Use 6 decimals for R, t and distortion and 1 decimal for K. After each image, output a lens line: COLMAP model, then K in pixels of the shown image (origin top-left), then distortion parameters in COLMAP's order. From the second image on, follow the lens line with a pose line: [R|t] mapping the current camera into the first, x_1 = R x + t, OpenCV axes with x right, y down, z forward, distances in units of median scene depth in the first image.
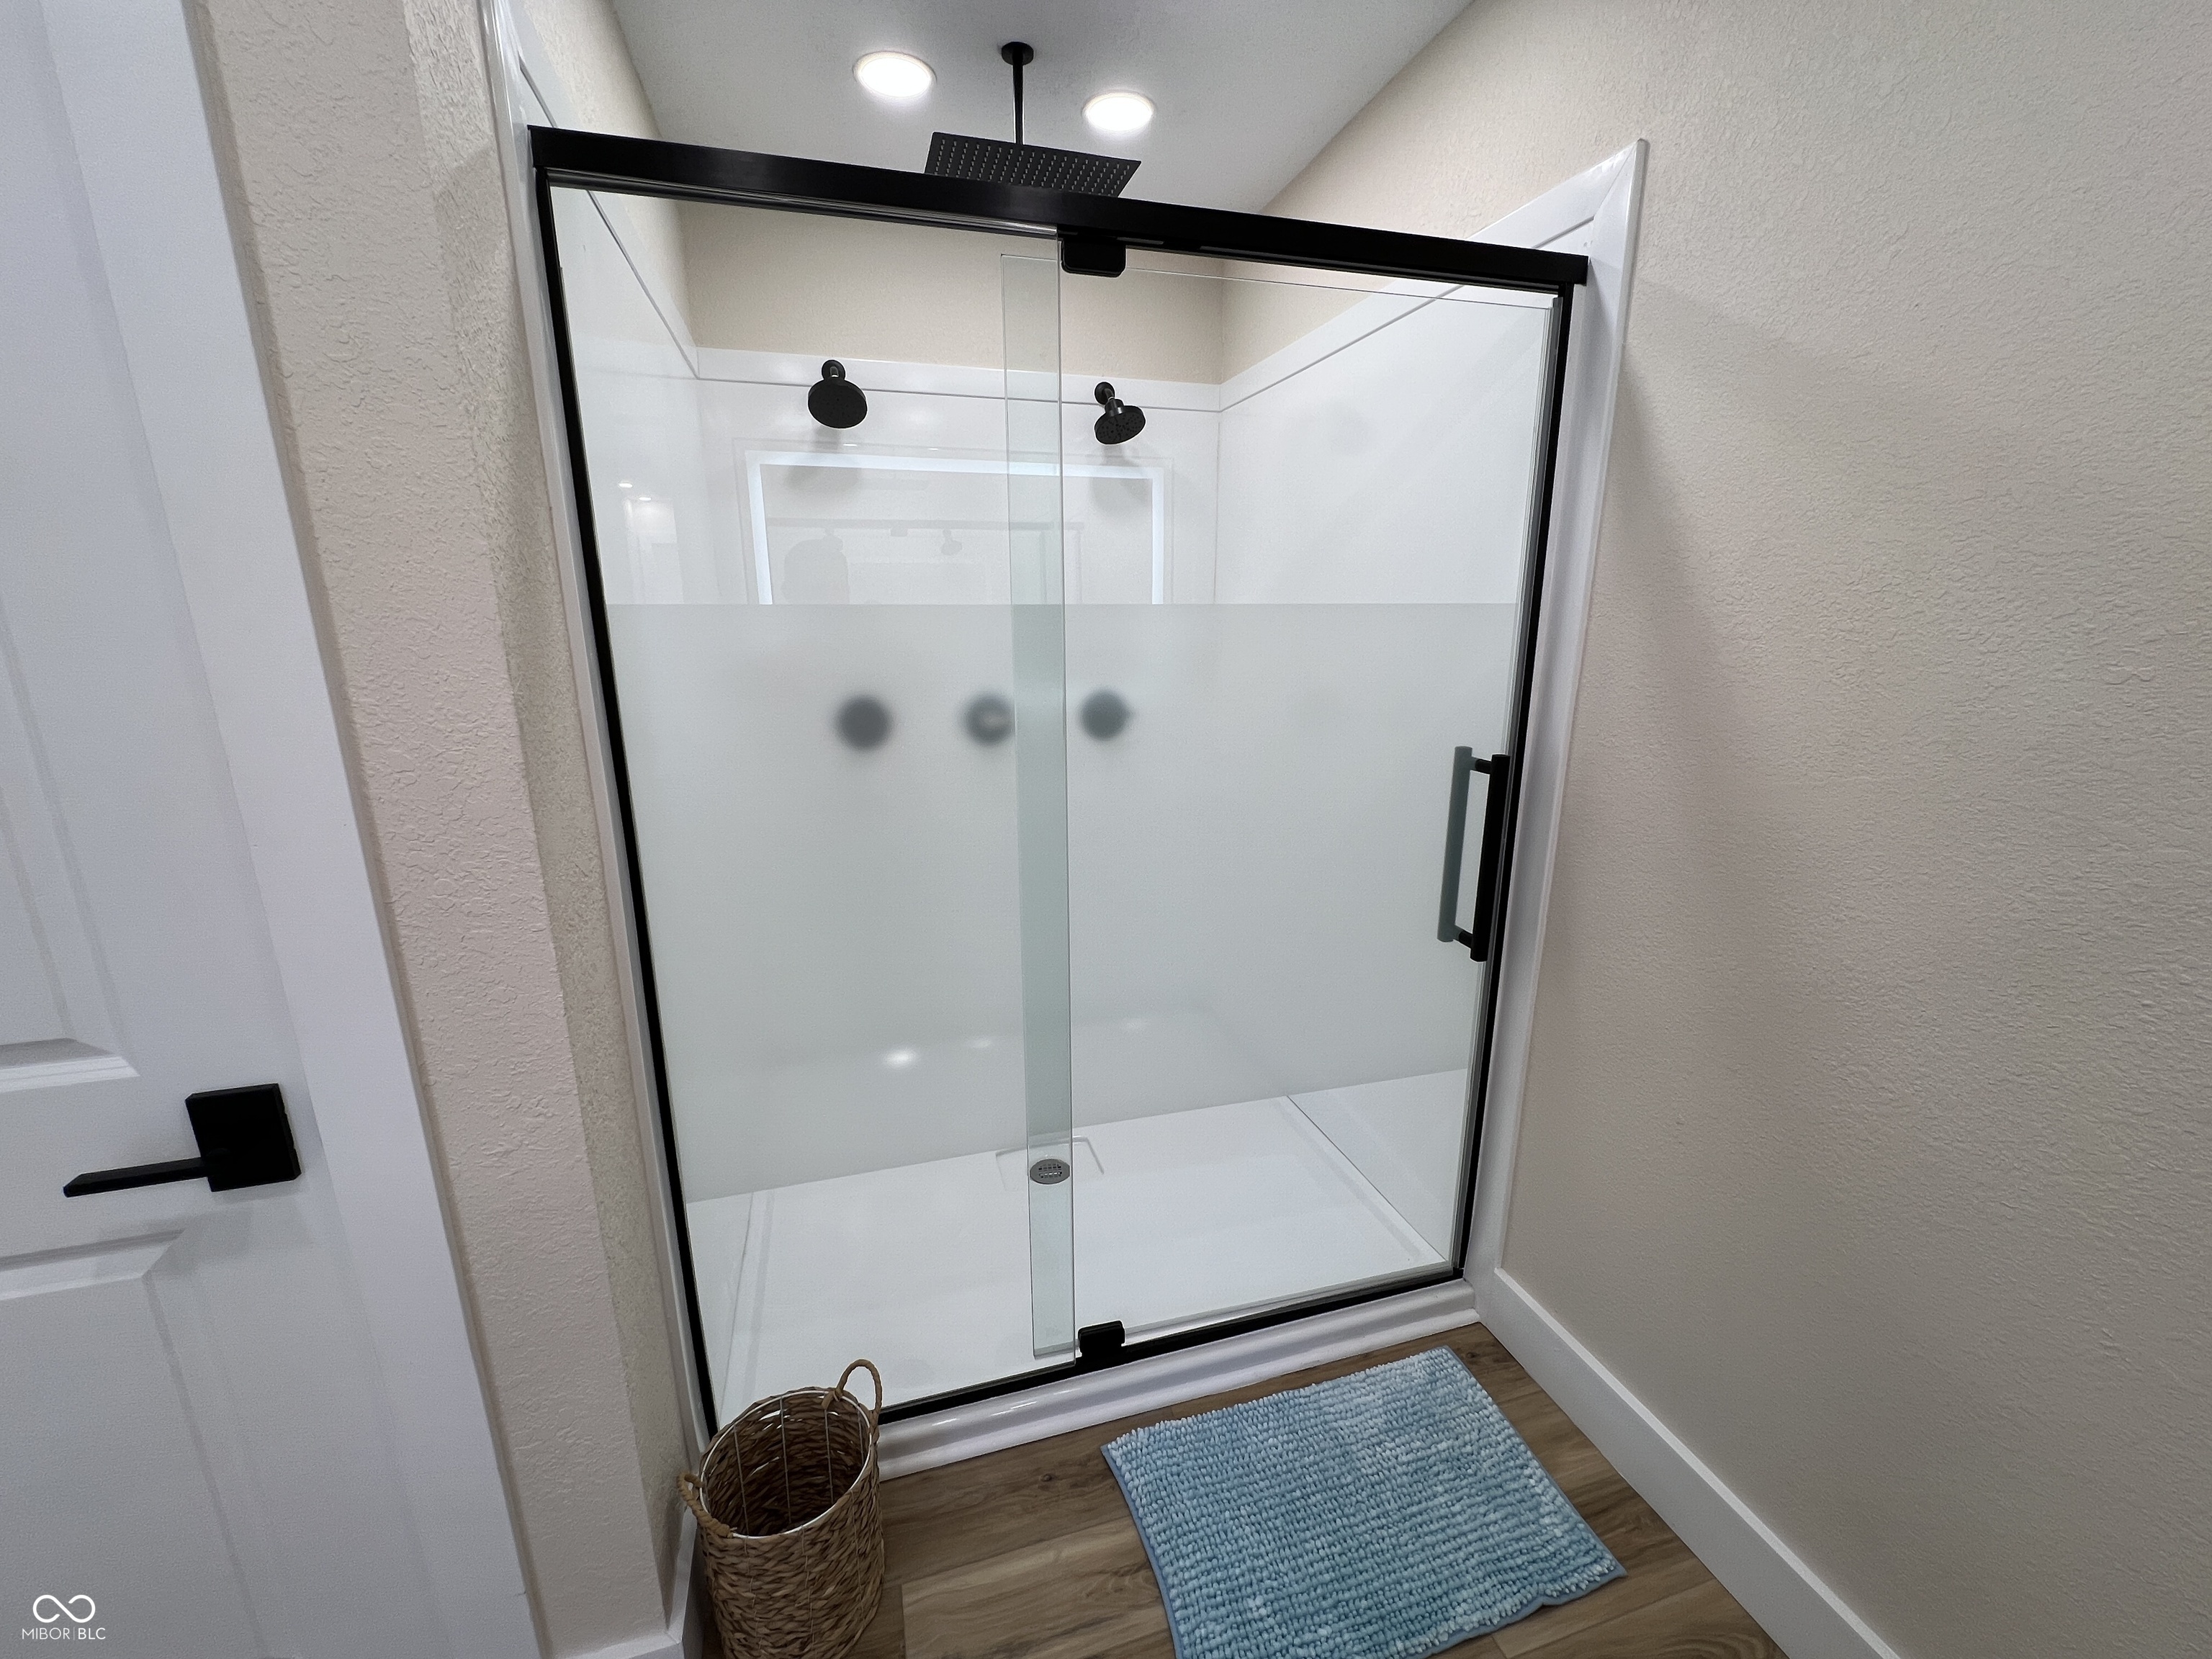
lens RADIAL K [[897.4, 0, 1106.0], [0, 897.4, 829.5], [0, 0, 1]] dist [-0.011373, 0.008159]
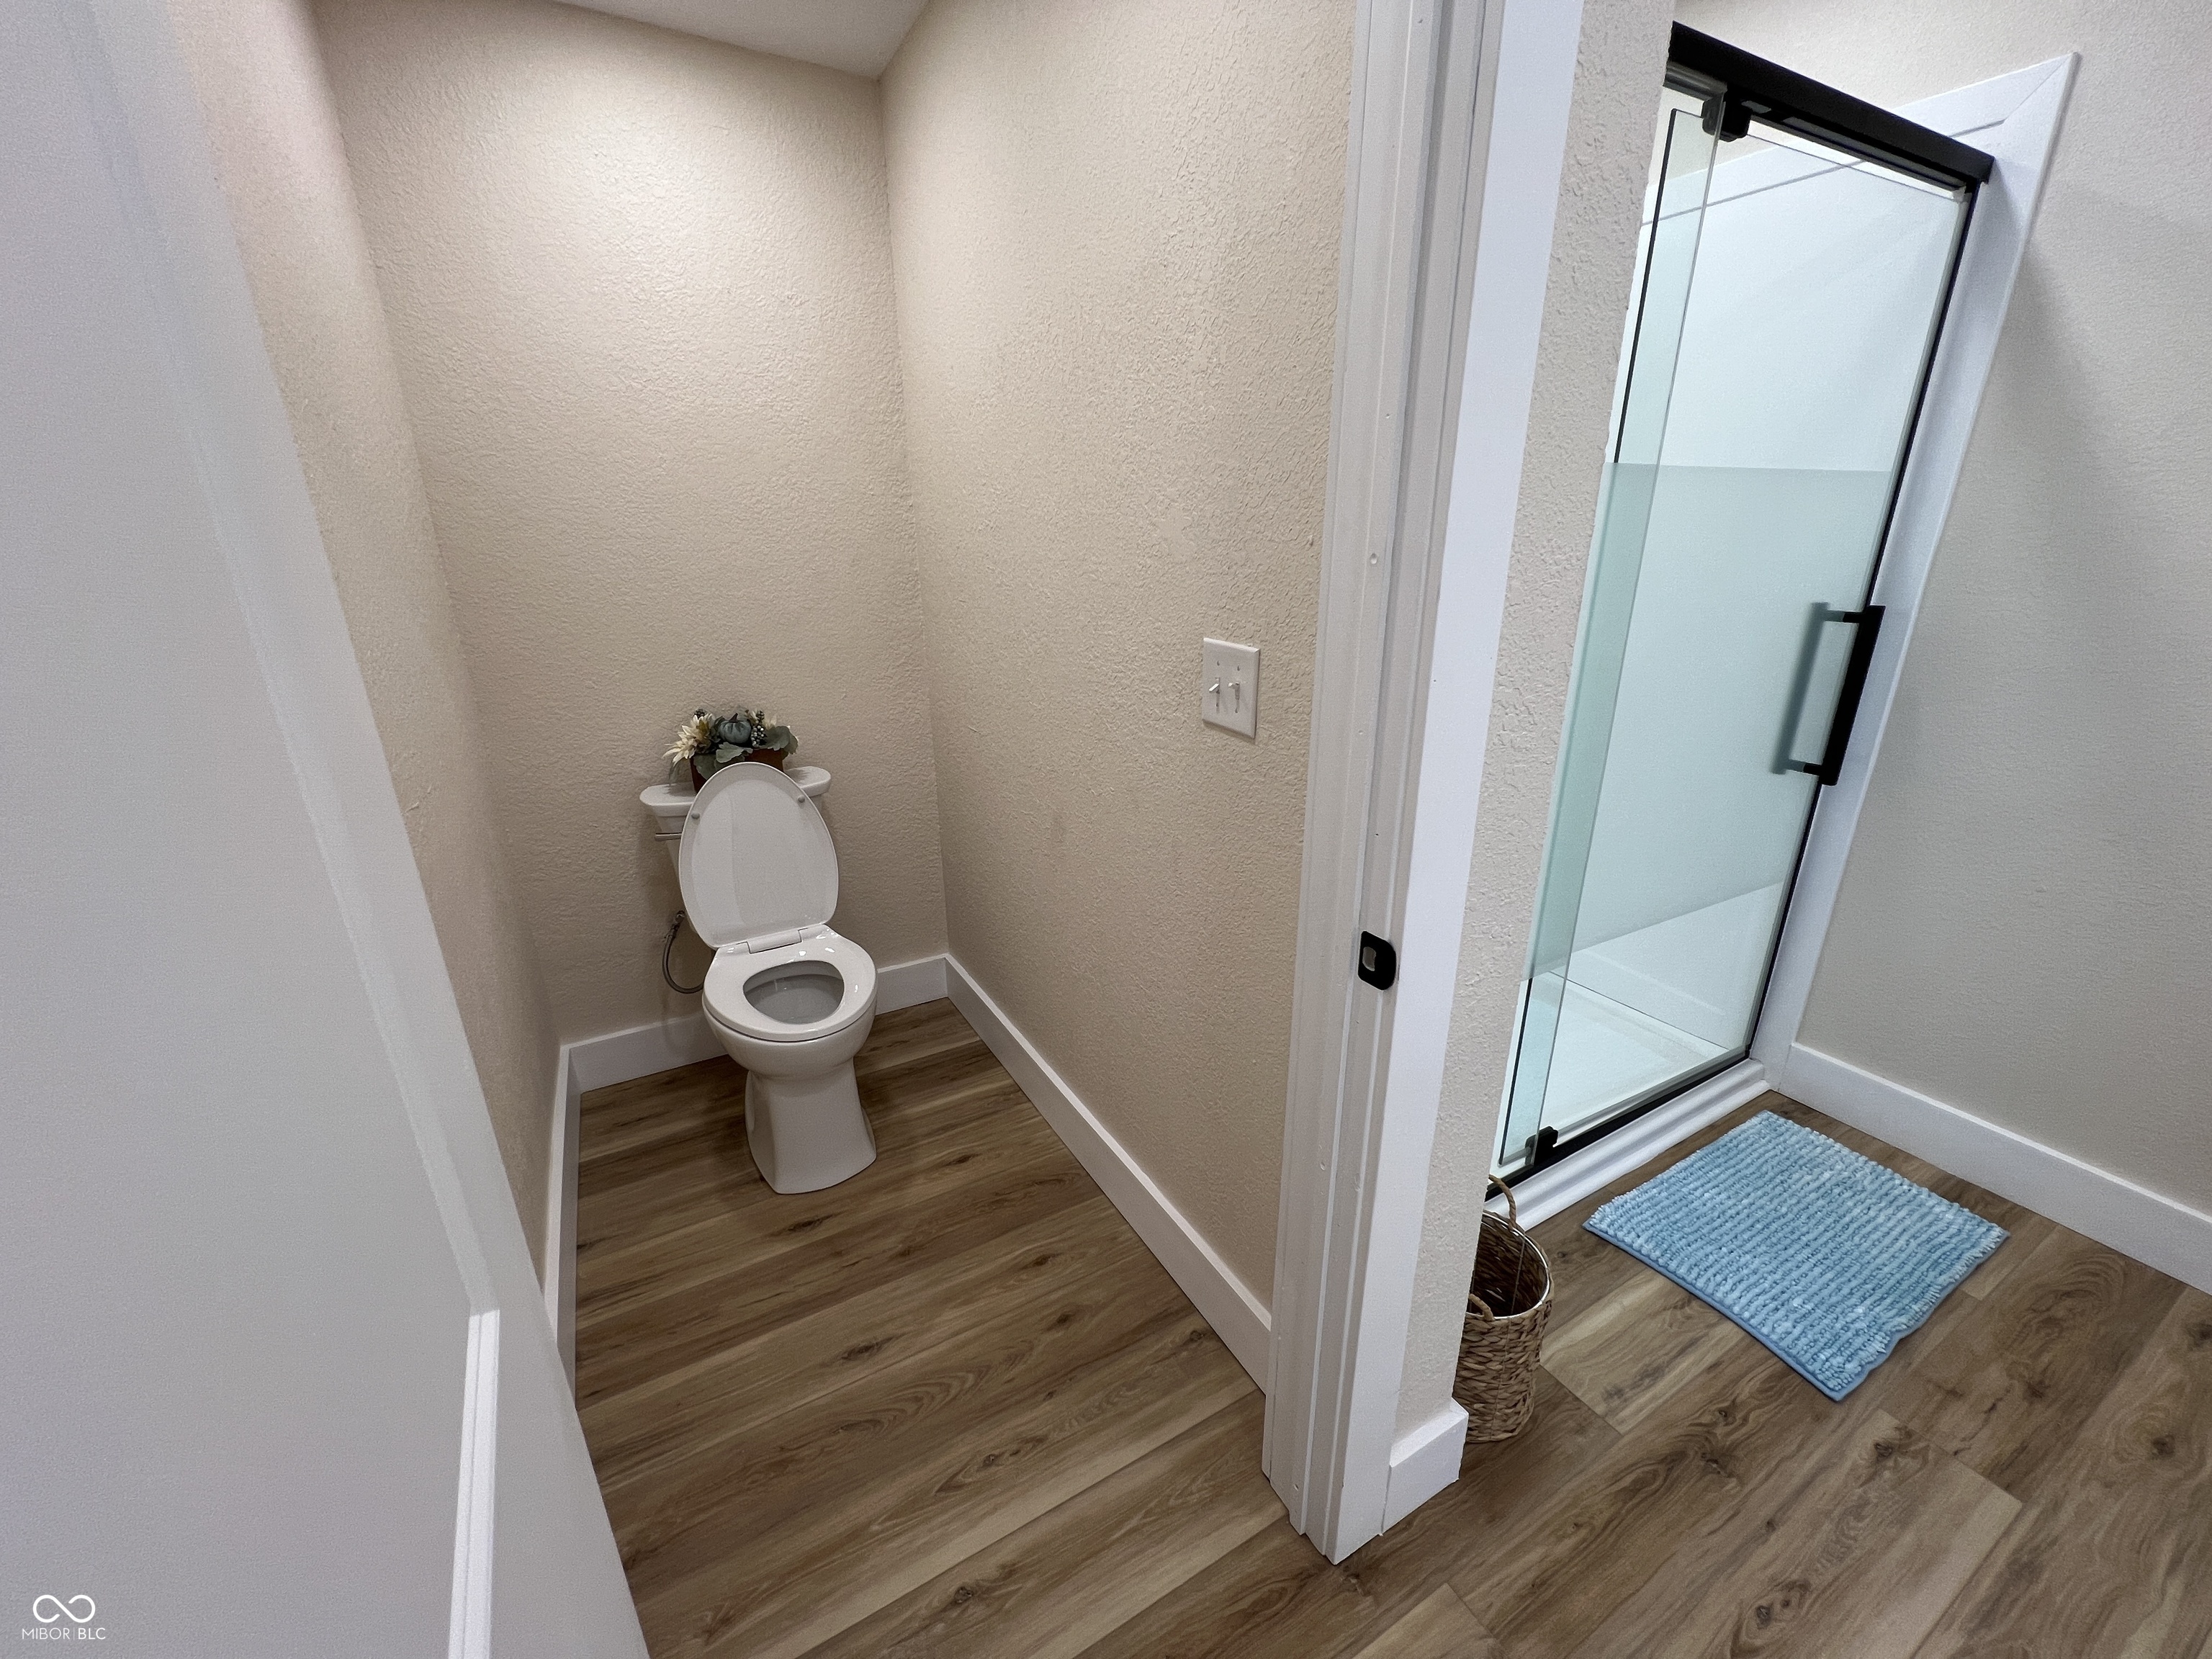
lens RADIAL K [[884.9, 0, 1102.8], [0, 884.9, 834.6], [0, 0, 1]] dist [-0.003898, -0.000122]
pose [[0.976171, -0.083271, 0.200389, -0.877272], [0.064584, 0.993083, 0.098058, 0.040396], [-0.207168, -0.082779, 0.974797, 0.061913]]
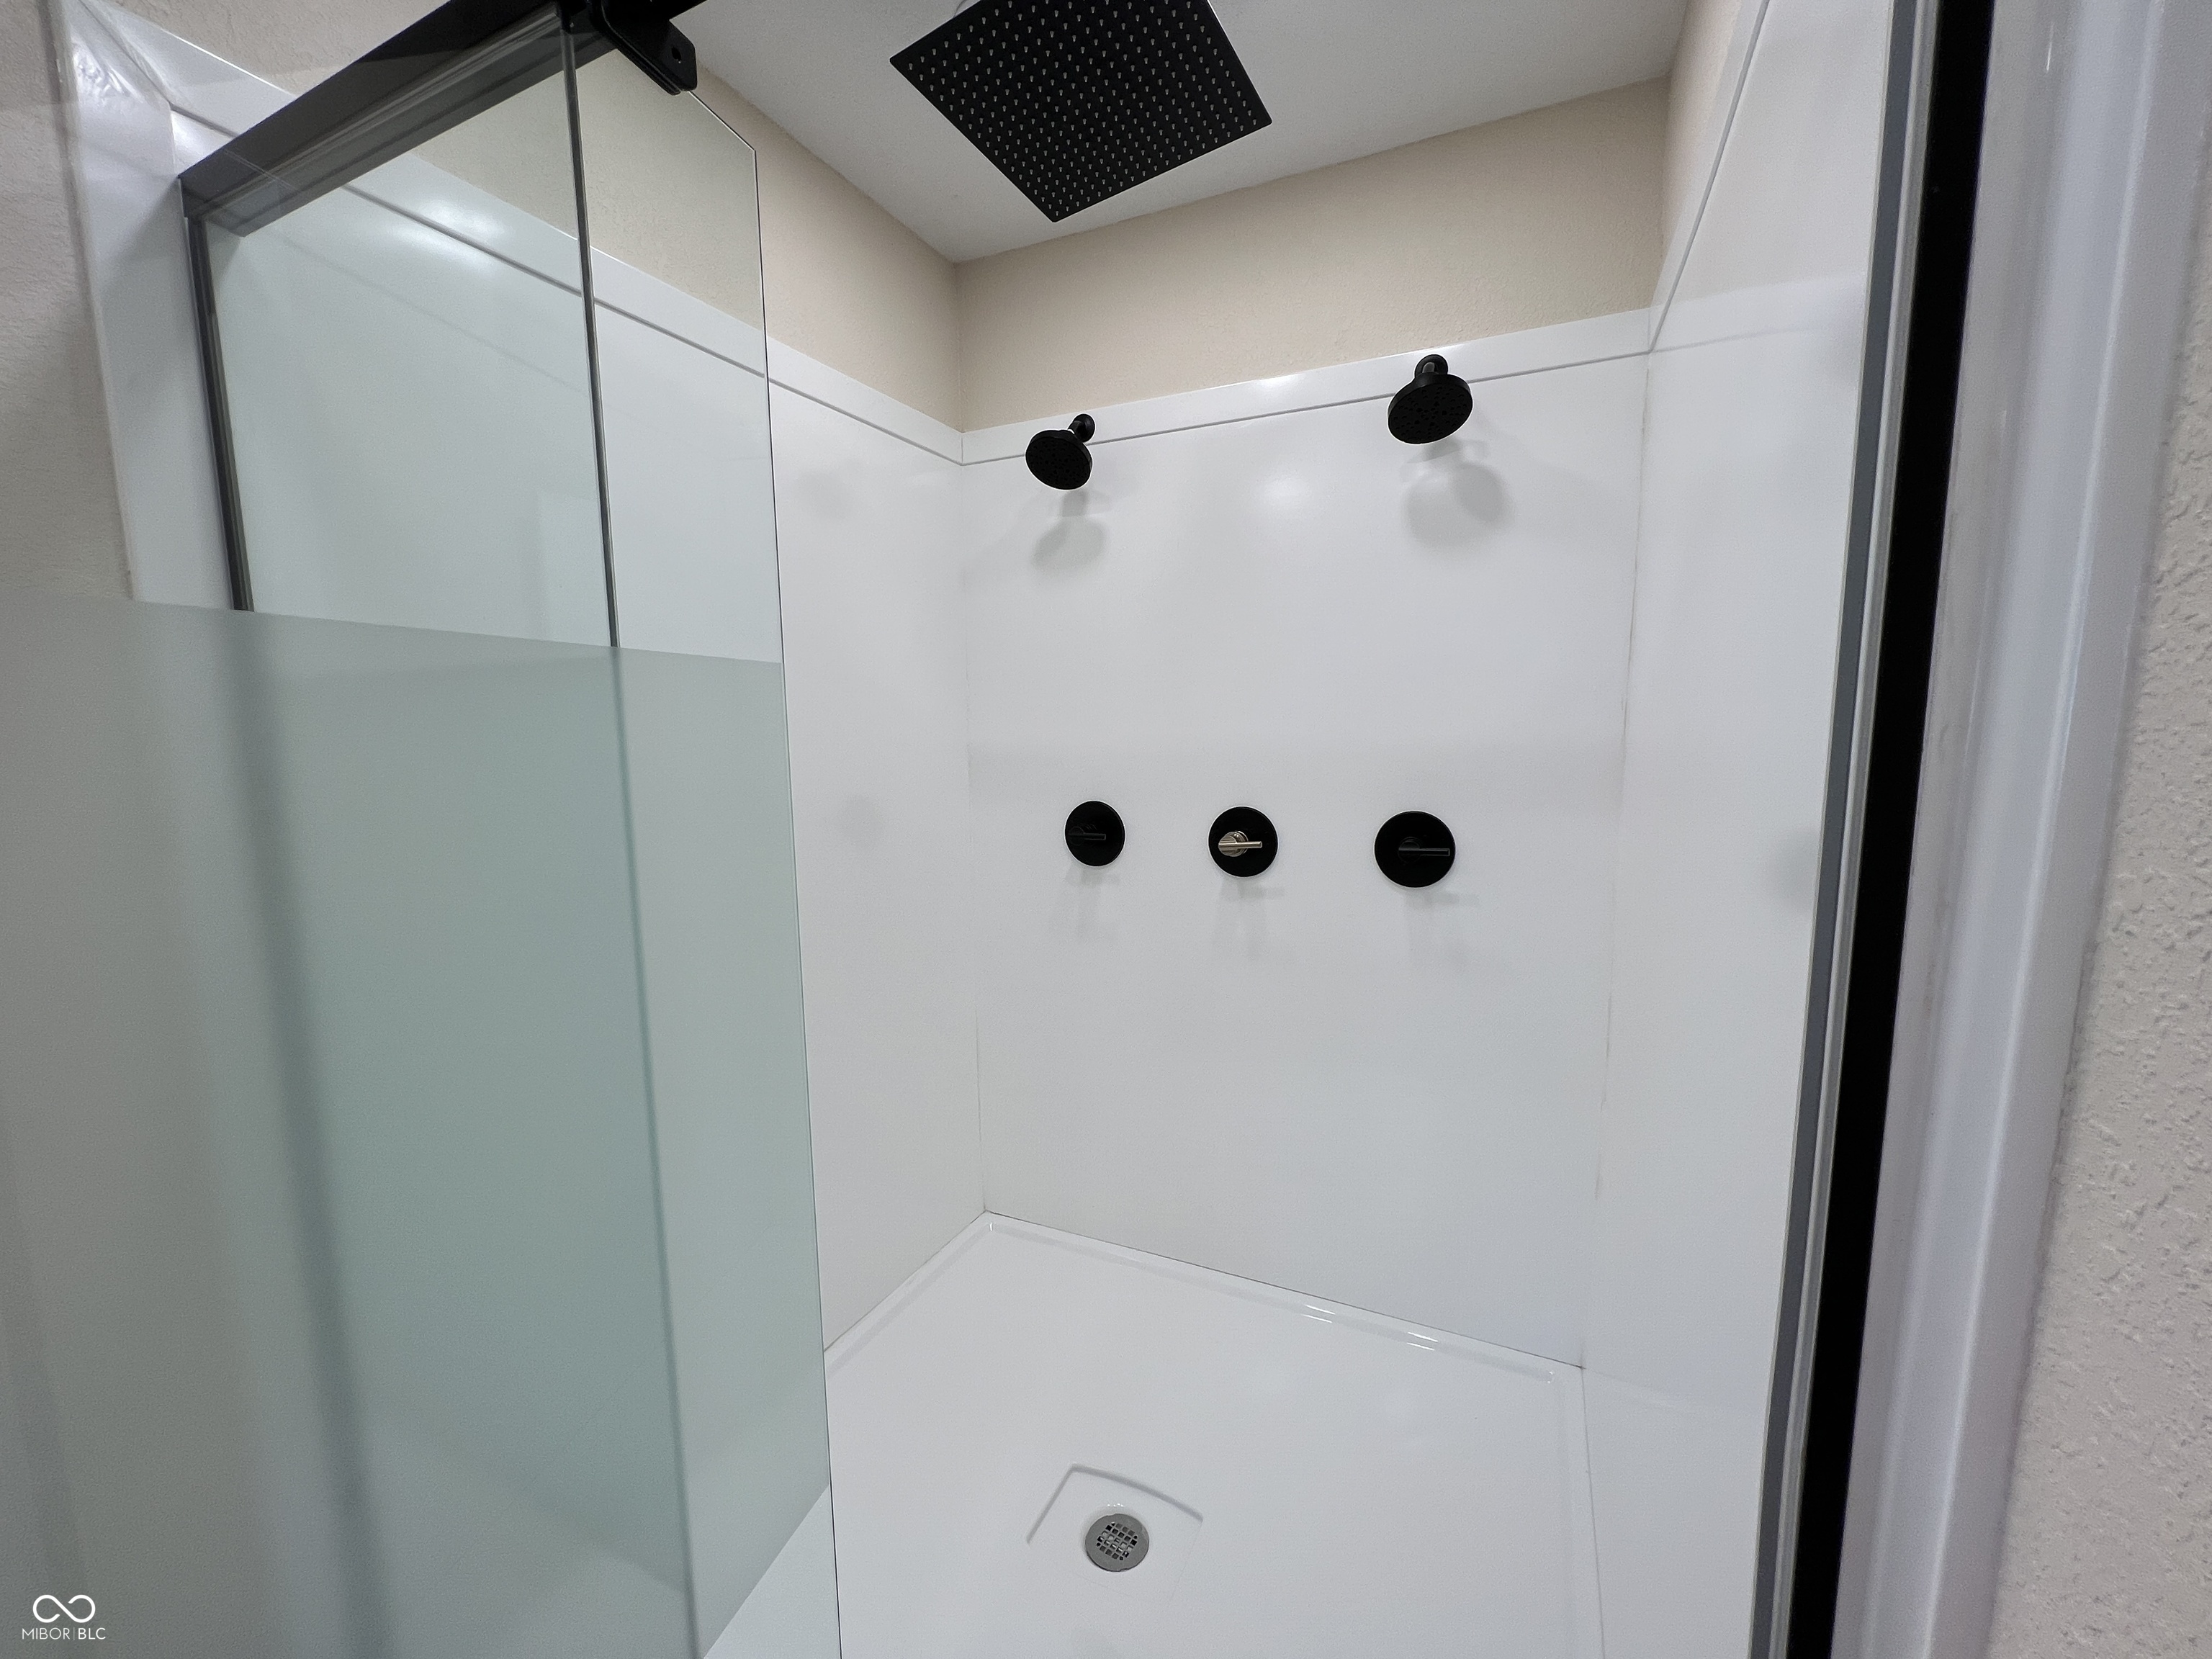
lens RADIAL K [[897.4, 0, 1106.0], [0, 897.4, 829.5], [0, 0, 1]] dist [-0.011373, 0.008159]
pose [[0.732664, 0.069789, -0.677003, 0.269043], [-0.154767, 0.985752, -0.065874, -0.062004], [0.662760, 0.153041, 0.733027, 0.363493]]
